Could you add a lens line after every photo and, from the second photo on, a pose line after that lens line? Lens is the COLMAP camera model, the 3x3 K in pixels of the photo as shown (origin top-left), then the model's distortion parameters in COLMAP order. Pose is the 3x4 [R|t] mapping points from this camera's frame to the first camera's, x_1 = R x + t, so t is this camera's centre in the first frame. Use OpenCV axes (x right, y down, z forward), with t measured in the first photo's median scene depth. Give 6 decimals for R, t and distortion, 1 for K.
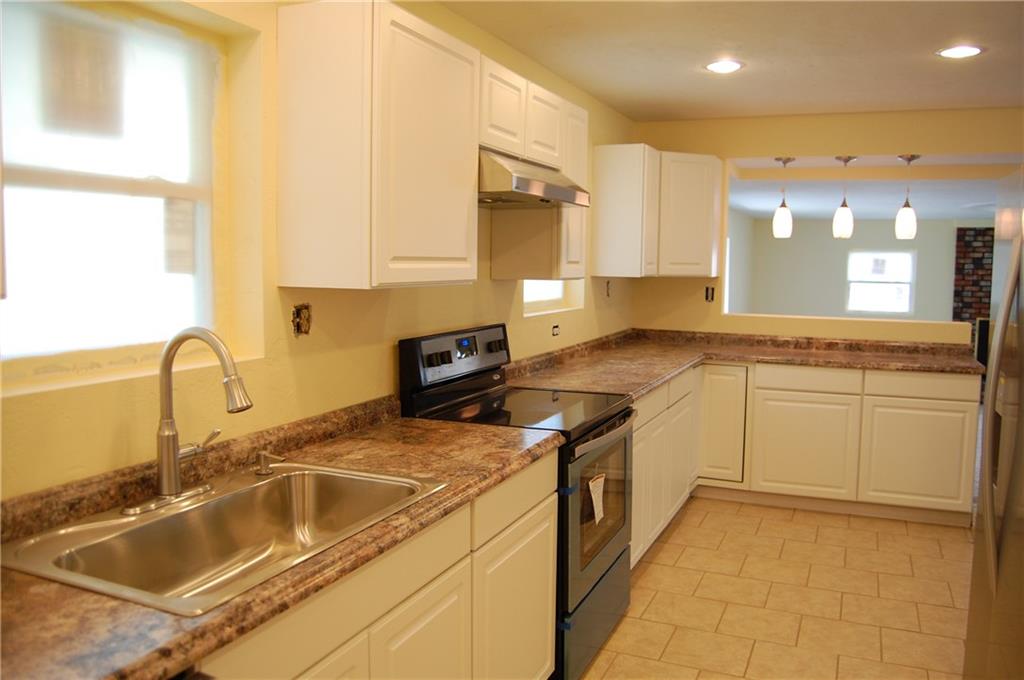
lens RADIAL K [[800.0, 0, 533.5], [0, 800.0, 336.9], [0, 0, 1]] dist [-0.078912, -0.001626]
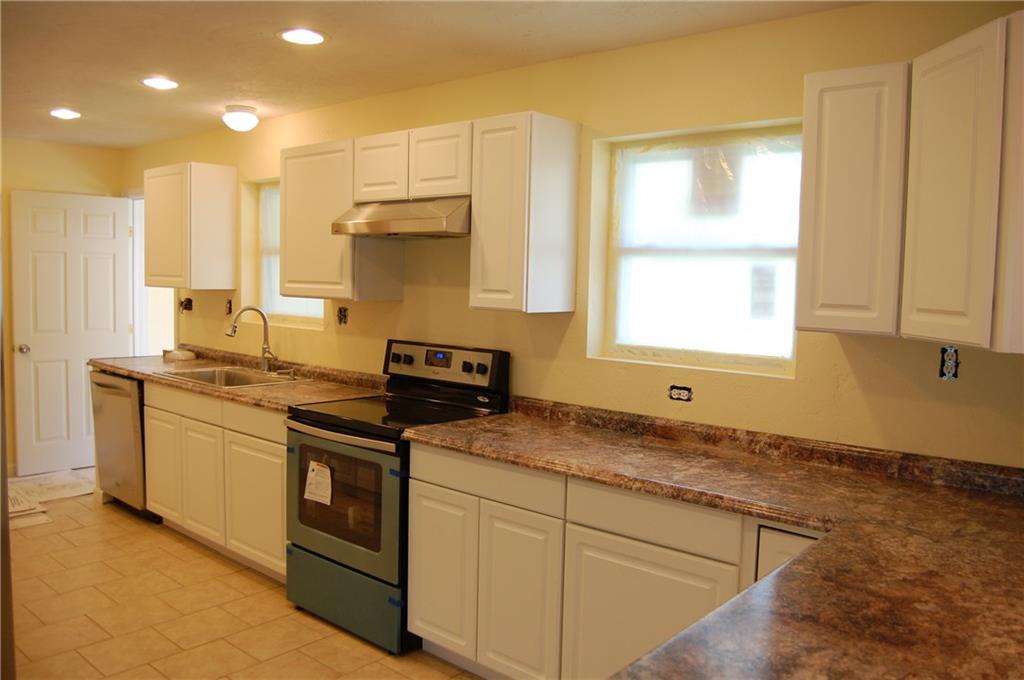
lens RADIAL K [[800.0, 0, 533.5], [0, 800.0, 336.9], [0, 0, 1]] dist [-0.078912, -0.001626]
pose [[-0.303575, 0.052978, -0.951334, 1.333871], [-0.116949, 0.988832, 0.092385, -0.194655], [0.945603, 0.139303, -0.293989, 1.957503]]
